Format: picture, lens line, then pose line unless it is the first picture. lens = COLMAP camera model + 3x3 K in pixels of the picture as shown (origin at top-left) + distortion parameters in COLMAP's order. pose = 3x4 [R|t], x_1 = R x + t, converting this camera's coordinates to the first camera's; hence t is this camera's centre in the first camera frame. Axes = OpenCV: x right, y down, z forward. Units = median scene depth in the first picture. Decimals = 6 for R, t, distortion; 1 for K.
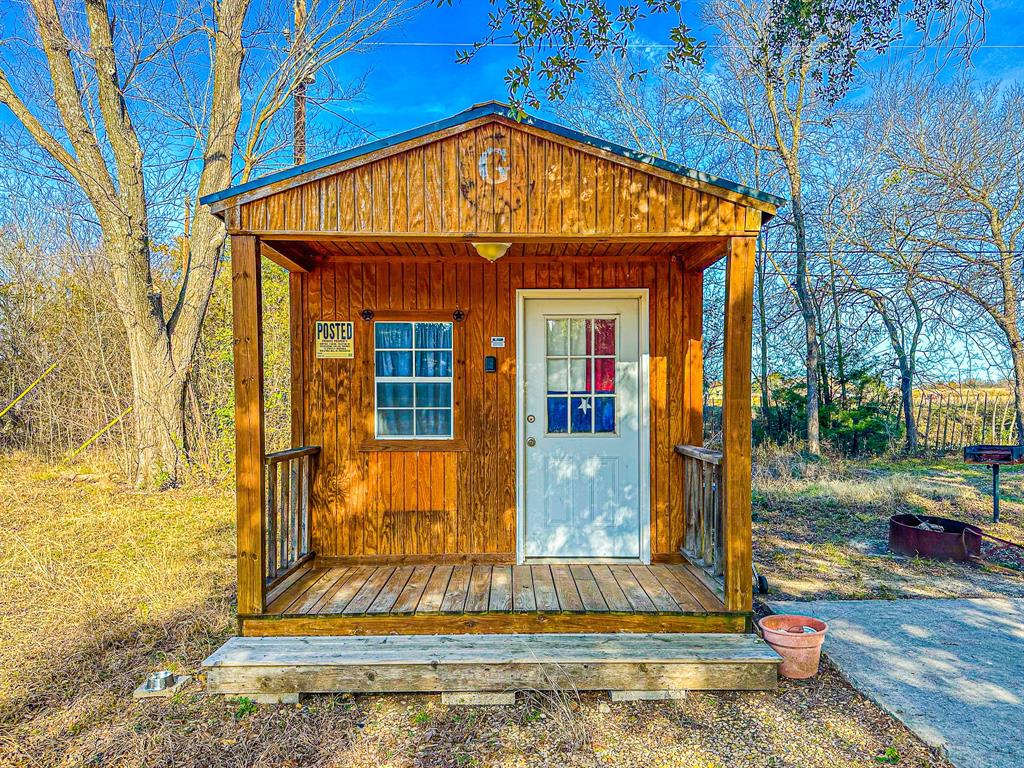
lens RADIAL K [[736.7, 0, 513.5], [0, 736.7, 406.9], [0, 0, 1]] dist [0.051788, -0.000652]
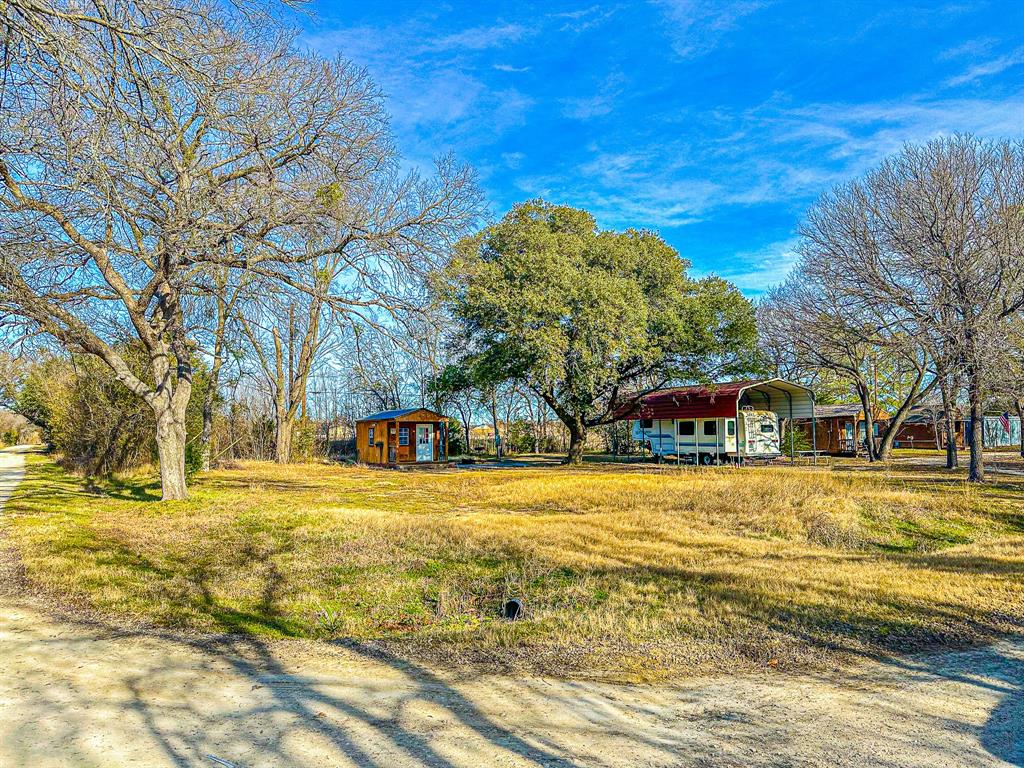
lens RADIAL K [[735.4, 0, 494.2], [0, 735.4, 405.6], [0, 0, 1]] dist [0.000412, -0.000533]
pose [[0.873597, 0.016342, 0.486376, -2.852029], [0.008555, 0.998766, -0.048924, 0.020992], [-0.486575, 0.046901, 0.872379, -5.705051]]
